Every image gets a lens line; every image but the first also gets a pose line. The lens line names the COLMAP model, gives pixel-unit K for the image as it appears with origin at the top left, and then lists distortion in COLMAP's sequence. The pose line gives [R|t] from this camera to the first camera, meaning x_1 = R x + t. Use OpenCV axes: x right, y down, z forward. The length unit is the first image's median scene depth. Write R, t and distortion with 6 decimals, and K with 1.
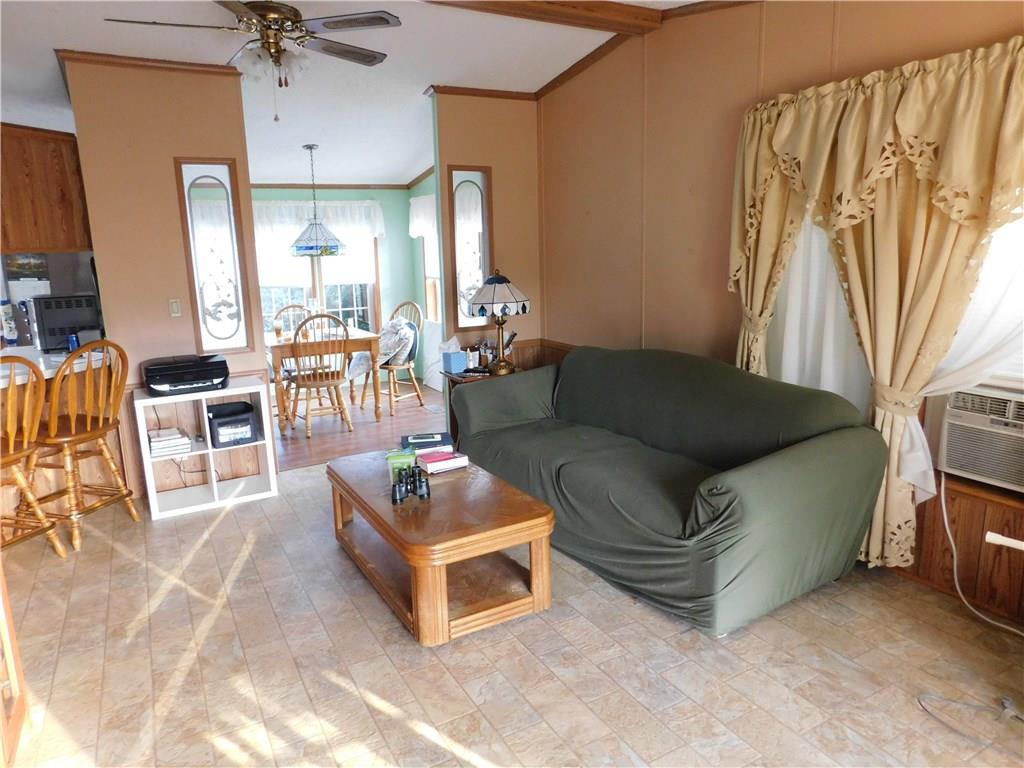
lens RADIAL K [[680.5, 0, 512.0], [0, 680.5, 384.0], [0, 0, 1]] dist [-0.067775, 0.055322]
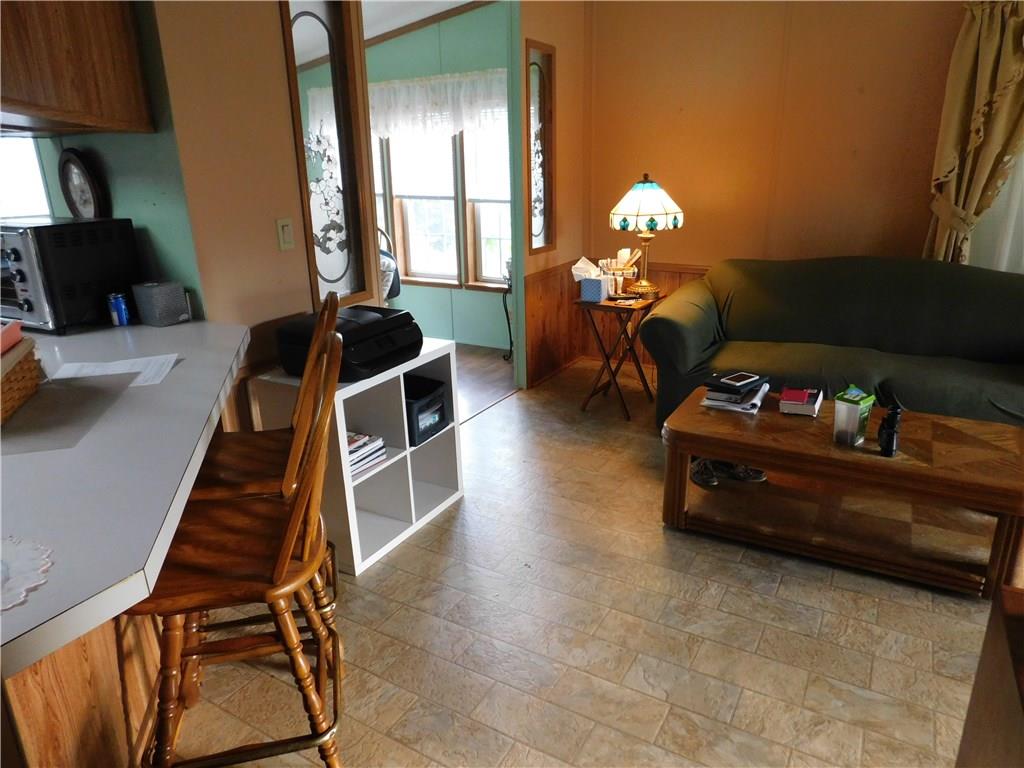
lens RADIAL K [[680.5, 0, 512.0], [0, 680.5, 384.0], [0, 0, 1]] dist [-0.067775, 0.055322]
pose [[0.860163, -0.148998, 0.487769, -0.666363], [0.099143, 0.986980, 0.126657, -0.038703], [-0.500290, -0.060587, 0.863736, 0.378530]]
